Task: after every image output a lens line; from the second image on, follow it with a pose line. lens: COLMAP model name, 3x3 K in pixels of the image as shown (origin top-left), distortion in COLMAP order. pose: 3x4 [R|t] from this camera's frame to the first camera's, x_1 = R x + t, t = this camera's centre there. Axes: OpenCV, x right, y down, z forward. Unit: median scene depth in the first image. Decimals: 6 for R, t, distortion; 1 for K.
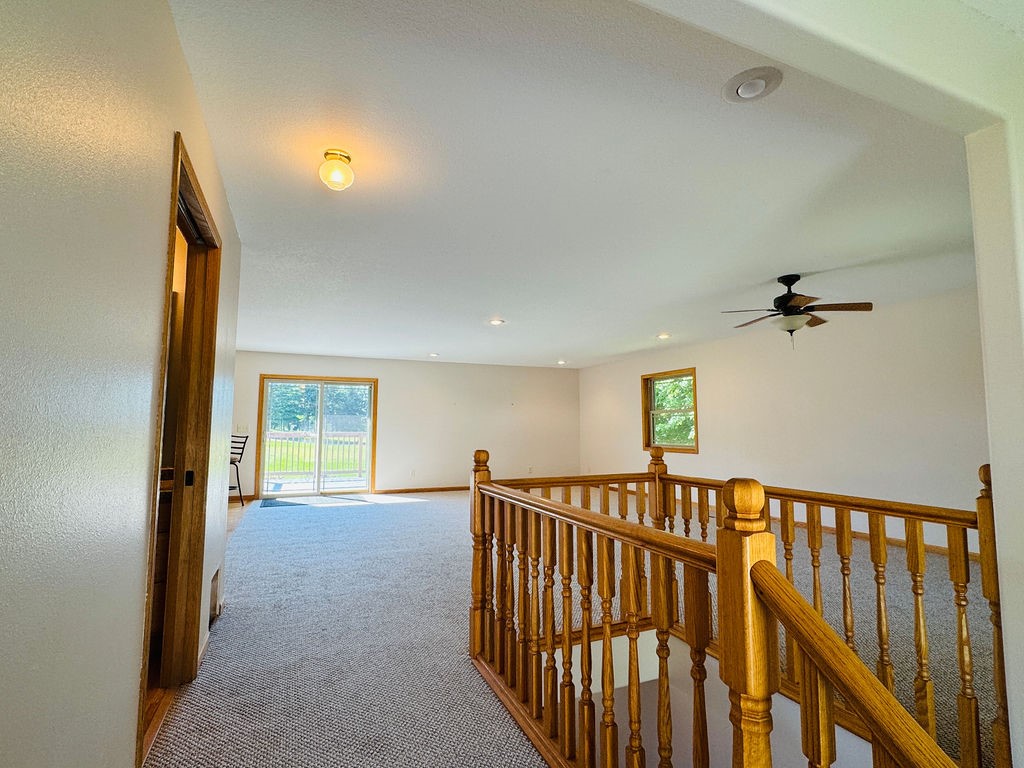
lens RADIAL K [[506.4, 0, 515.6], [0, 506.4, 384.0], [0, 0, 1]] dist [-0.003462, 0.001309]
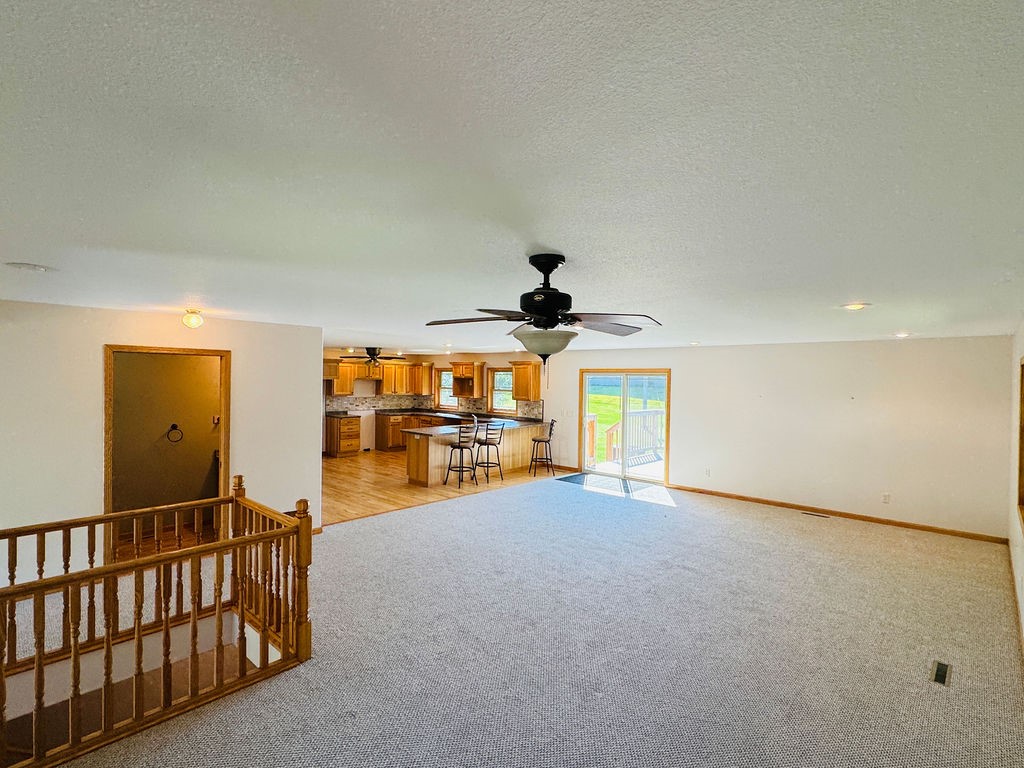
lens RADIAL K [[506.4, 0, 513.5], [0, 506.4, 385.9], [0, 0, 1]] dist [-0.003462, 0.001309]
pose [[0.401495, 0.019681, -0.915650, 0.577956], [0.069119, 0.996267, 0.051721, -0.057298], [0.913250, -0.084055, 0.398635, 0.411584]]
